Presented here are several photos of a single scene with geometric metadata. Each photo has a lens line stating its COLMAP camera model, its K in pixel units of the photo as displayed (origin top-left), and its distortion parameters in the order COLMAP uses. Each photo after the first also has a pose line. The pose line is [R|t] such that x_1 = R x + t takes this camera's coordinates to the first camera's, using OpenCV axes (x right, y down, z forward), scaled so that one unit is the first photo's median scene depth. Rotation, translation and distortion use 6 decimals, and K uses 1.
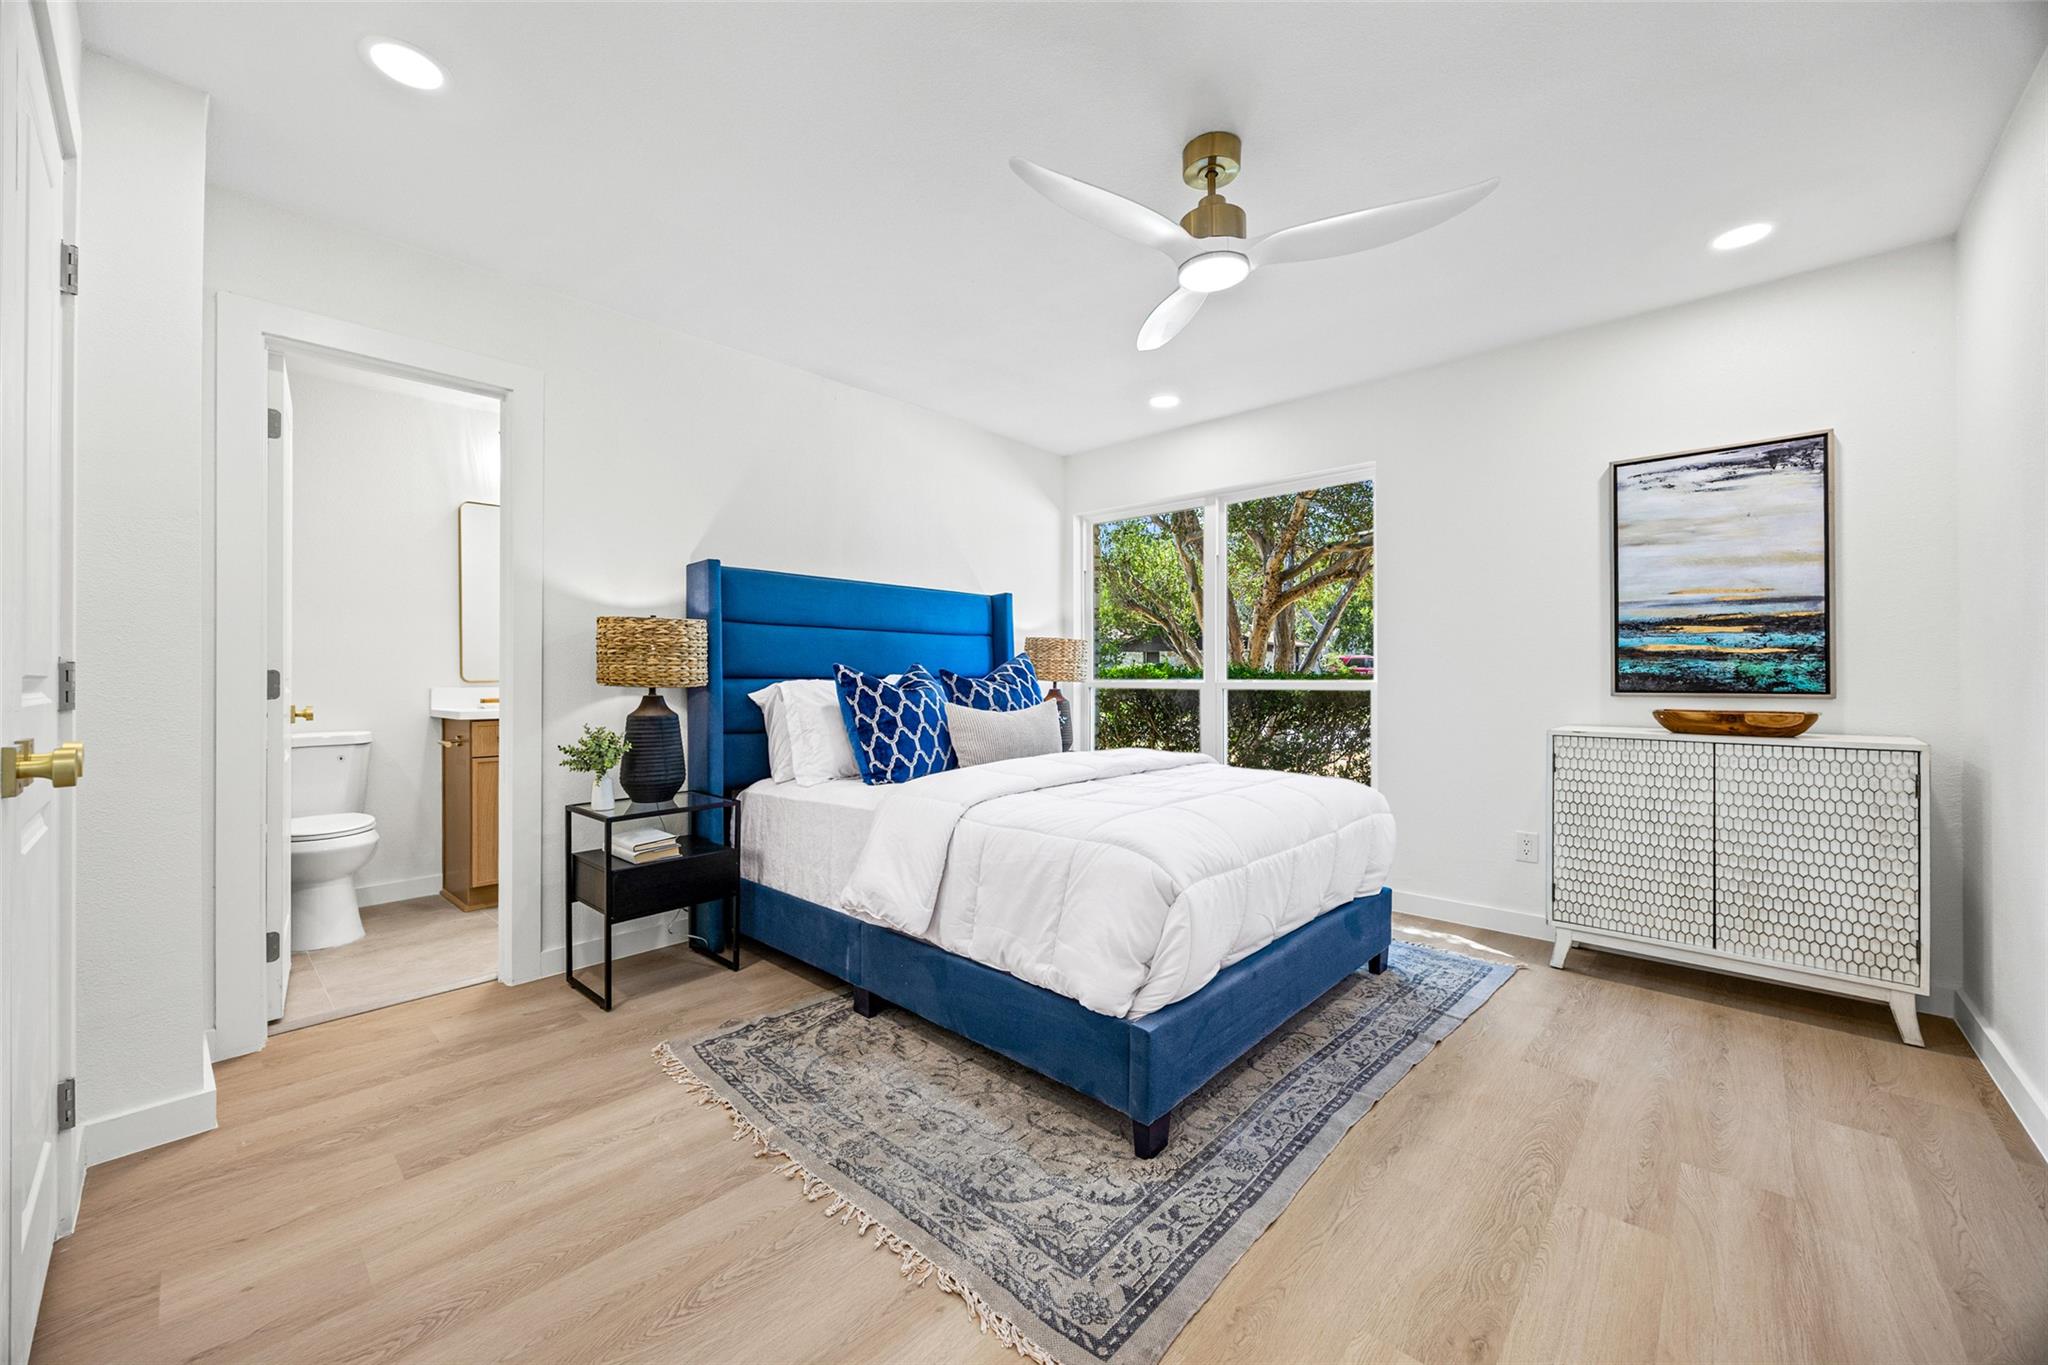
lens RADIAL K [[778.9, 0, 1015.3], [0, 778.9, 677.8], [0, 0, 1]] dist [-0.007860, 0.000768]
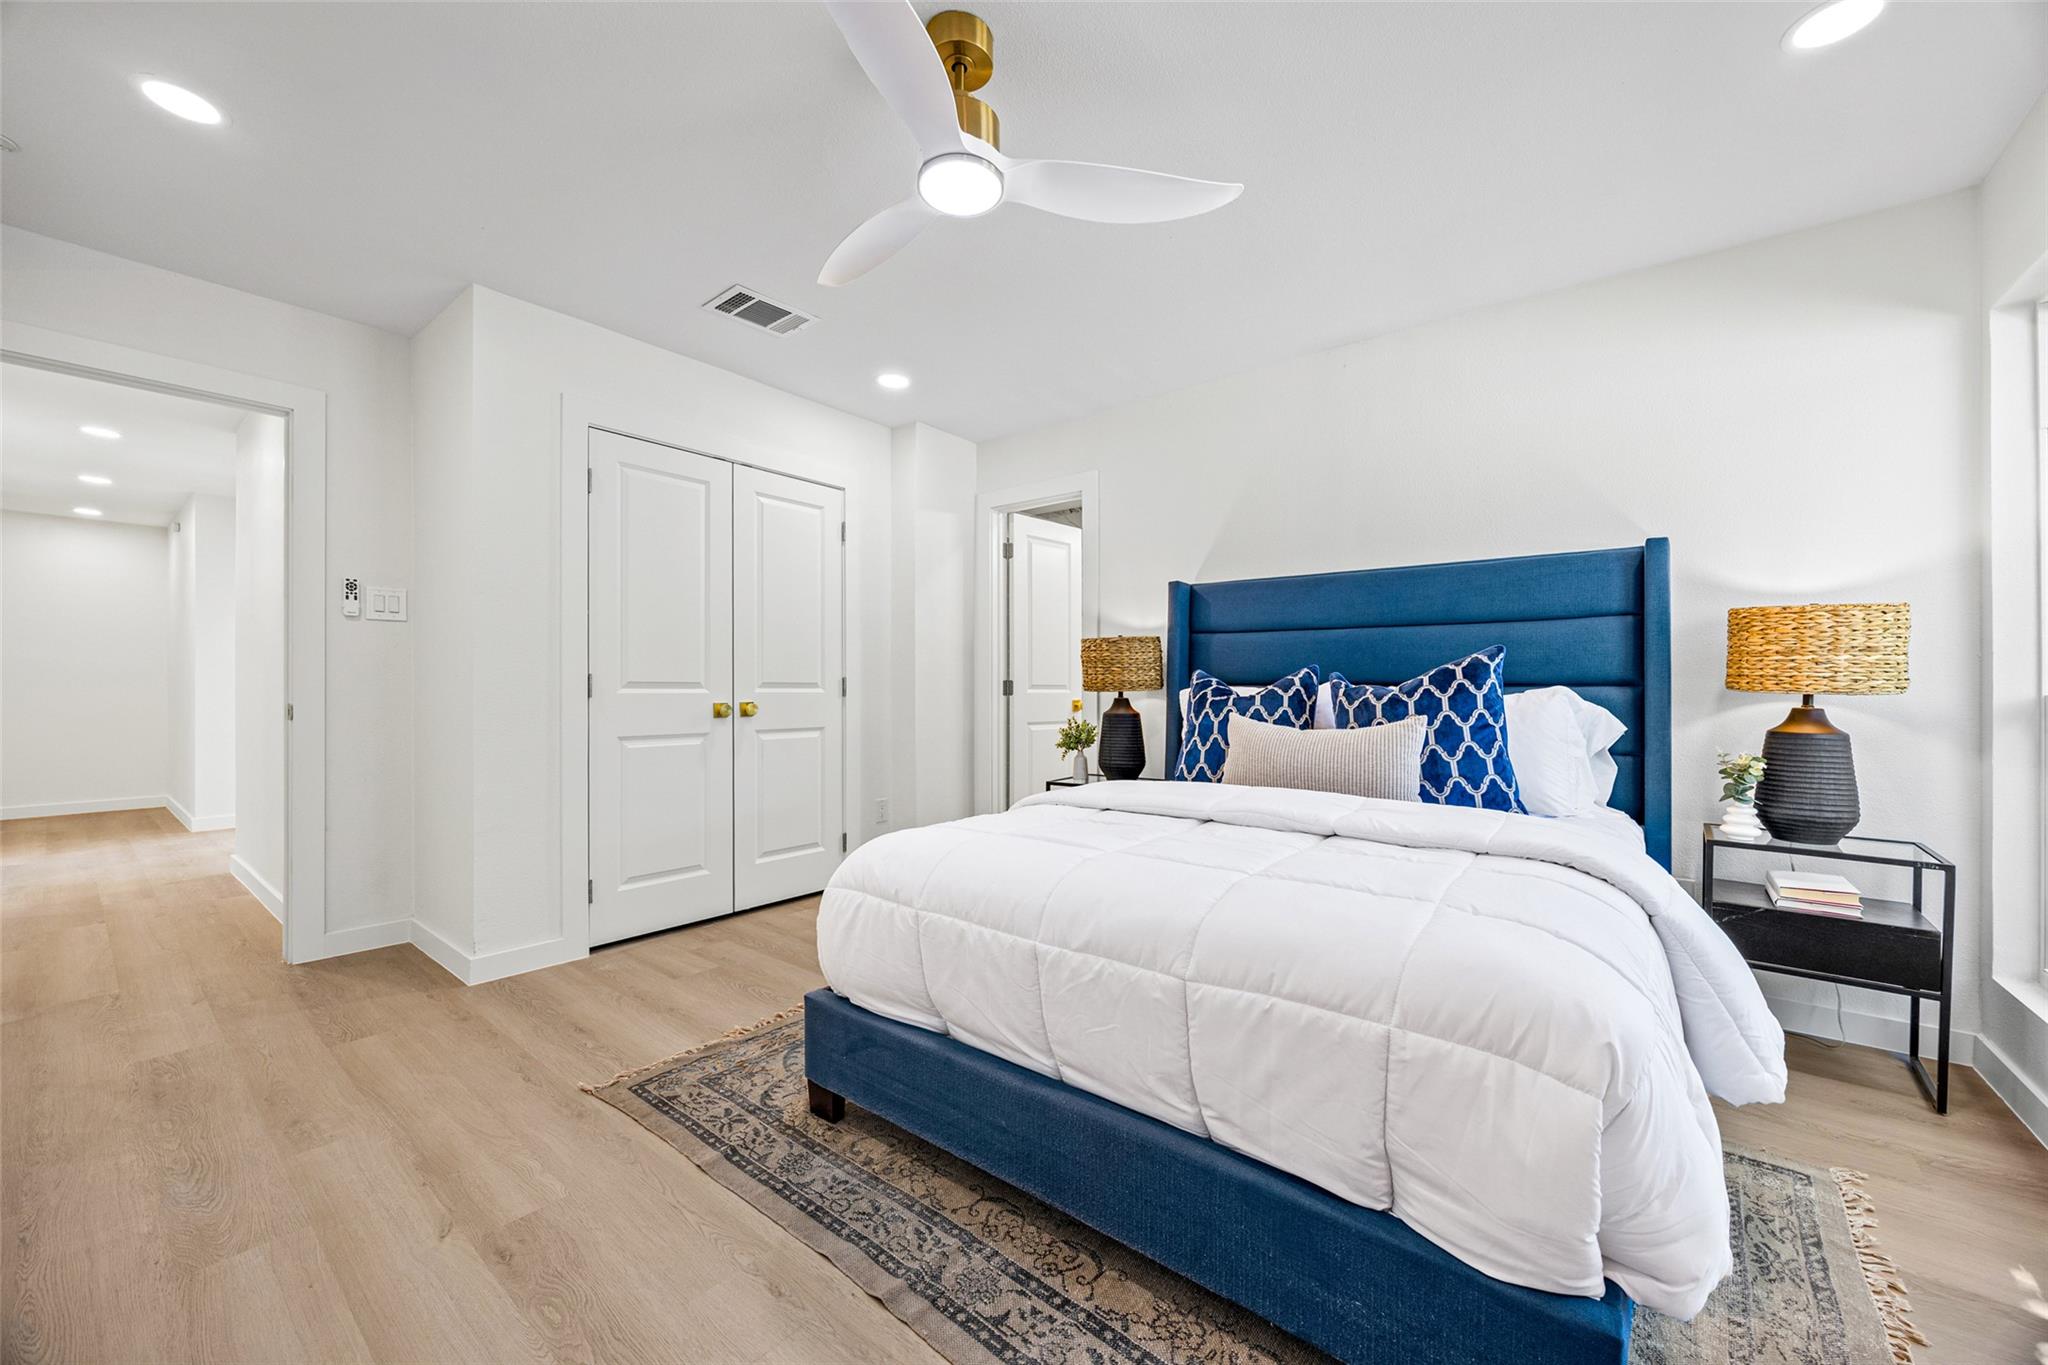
lens RADIAL K [[778.9, 0, 1017.7], [0, 778.9, 696.1], [0, 0, 1]] dist [-0.007860, 0.000768]
pose [[0.060932, 0.005014, -0.998129, 1.048669], [0.007412, 0.999958, 0.005476, 0.015427], [0.998114, -0.007732, 0.060893, 0.993141]]
